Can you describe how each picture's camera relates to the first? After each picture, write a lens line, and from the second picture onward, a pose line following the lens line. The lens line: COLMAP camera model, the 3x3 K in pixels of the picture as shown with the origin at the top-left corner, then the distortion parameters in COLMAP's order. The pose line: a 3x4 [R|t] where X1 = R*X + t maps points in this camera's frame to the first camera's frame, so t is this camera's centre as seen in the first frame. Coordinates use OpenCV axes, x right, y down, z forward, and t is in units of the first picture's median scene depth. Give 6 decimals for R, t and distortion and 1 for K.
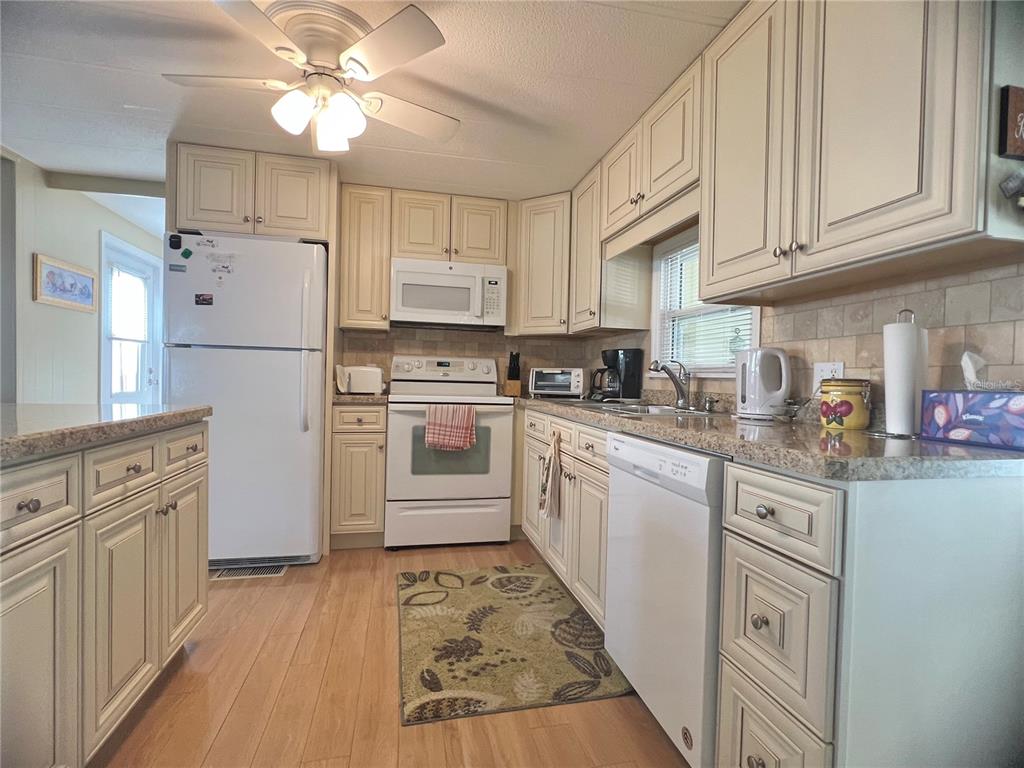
lens RADIAL K [[492.8, 0, 515.4], [0, 492.8, 385.2], [0, 0, 1]] dist [-0.002662, 0.000713]
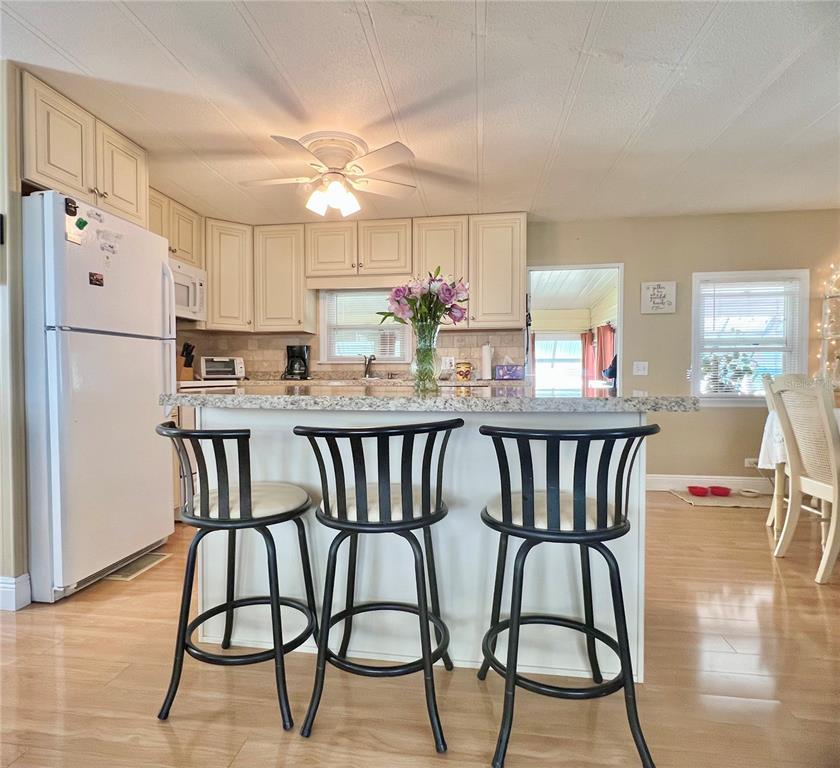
lens RADIAL K [[491.1, 0, 405.0], [0, 491.1, 383.7], [0, 0, 1]] dist [0.001690, 0.000360]
pose [[0.370980, -0.044235, 0.927587, -1.109542], [0.024154, 0.998987, 0.037980, -0.004163], [-0.928327, 0.008315, 0.371673, 0.130373]]
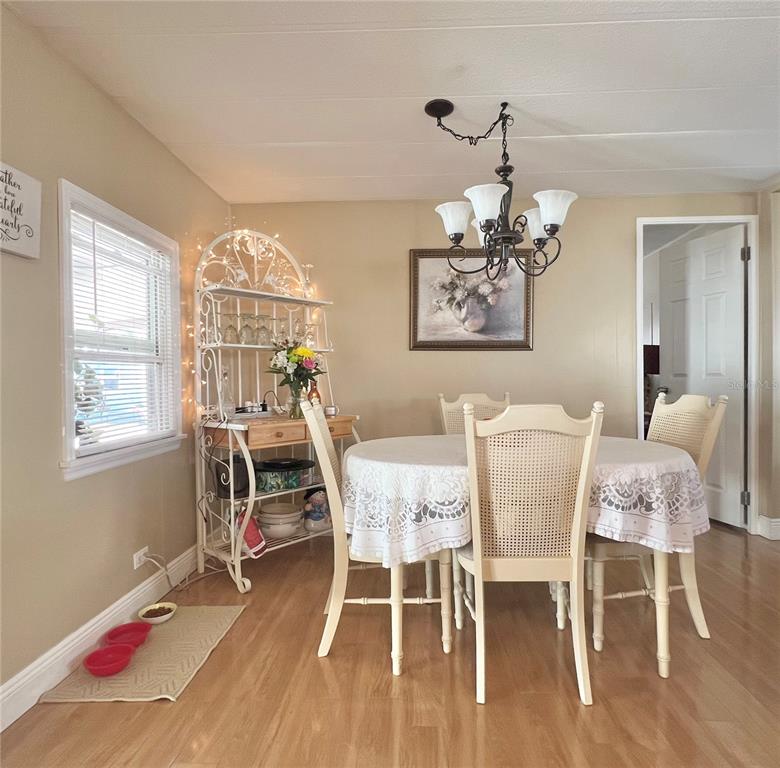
lens RADIAL K [[488.4, 0, 403.9], [0, 488.4, 385.7], [0, 0, 1]] dist [0.000721, -0.000976]
pose [[-0.965105, -0.014267, 0.261476, -0.059368], [-0.005215, 0.999364, 0.035281, -0.010183], [-0.261813, 0.032687, -0.964565, 0.377993]]
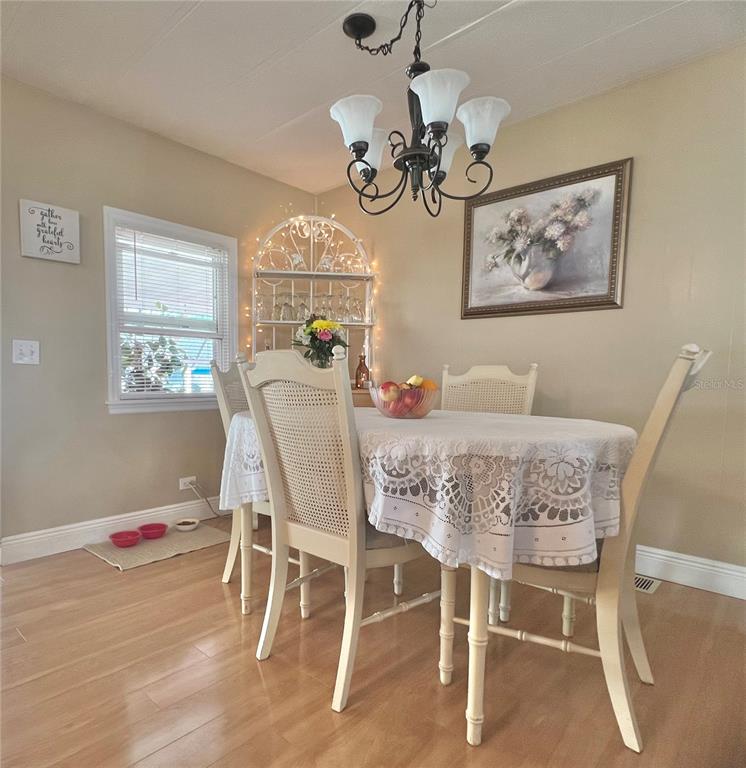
lens RADIAL K [[484.4, 0, 312.1], [0, 484.4, 417.4], [0, 0, 1]] dist [-0.003402, -0.002730]
pose [[-0.531582, -0.094119, 0.841761, -0.467967], [-0.004210, 0.994088, 0.108493, 0.041068], [-0.846996, 0.054129, -0.528836, 0.052153]]
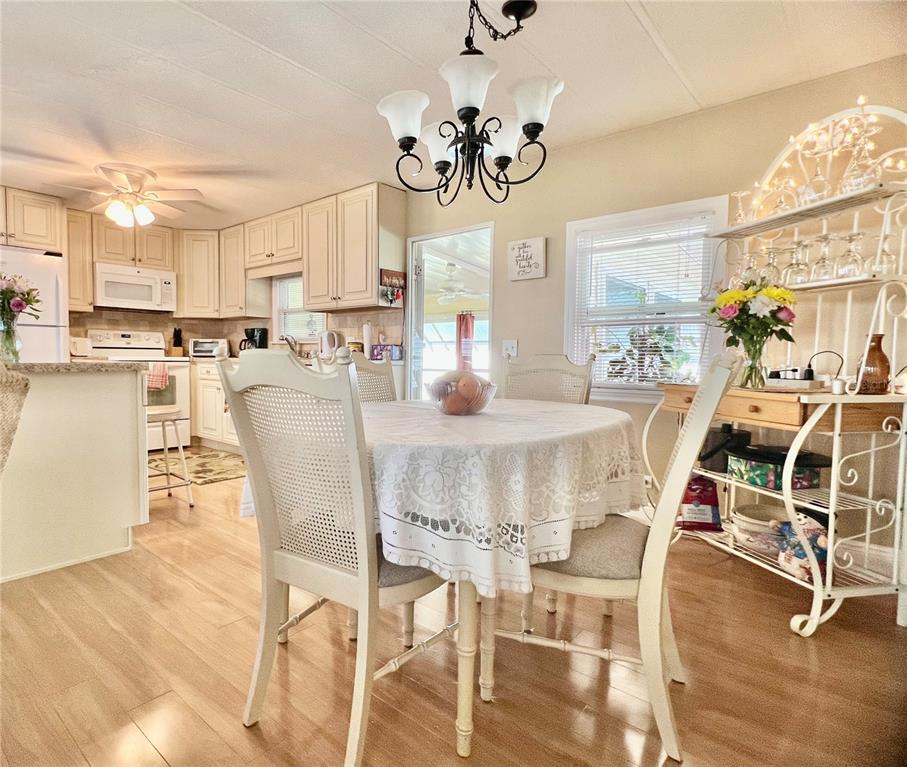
lens RADIAL K [[514.6, 0, 400.8], [0, 514.6, 383.1], [0, 0, 1]] dist [-0.001912, -0.000055]
pose [[0.818598, -0.047256, 0.572419, -0.437761], [0.019405, 0.998316, 0.054667, 0.034156], [-0.574039, -0.033642, 0.818137, -0.845536]]
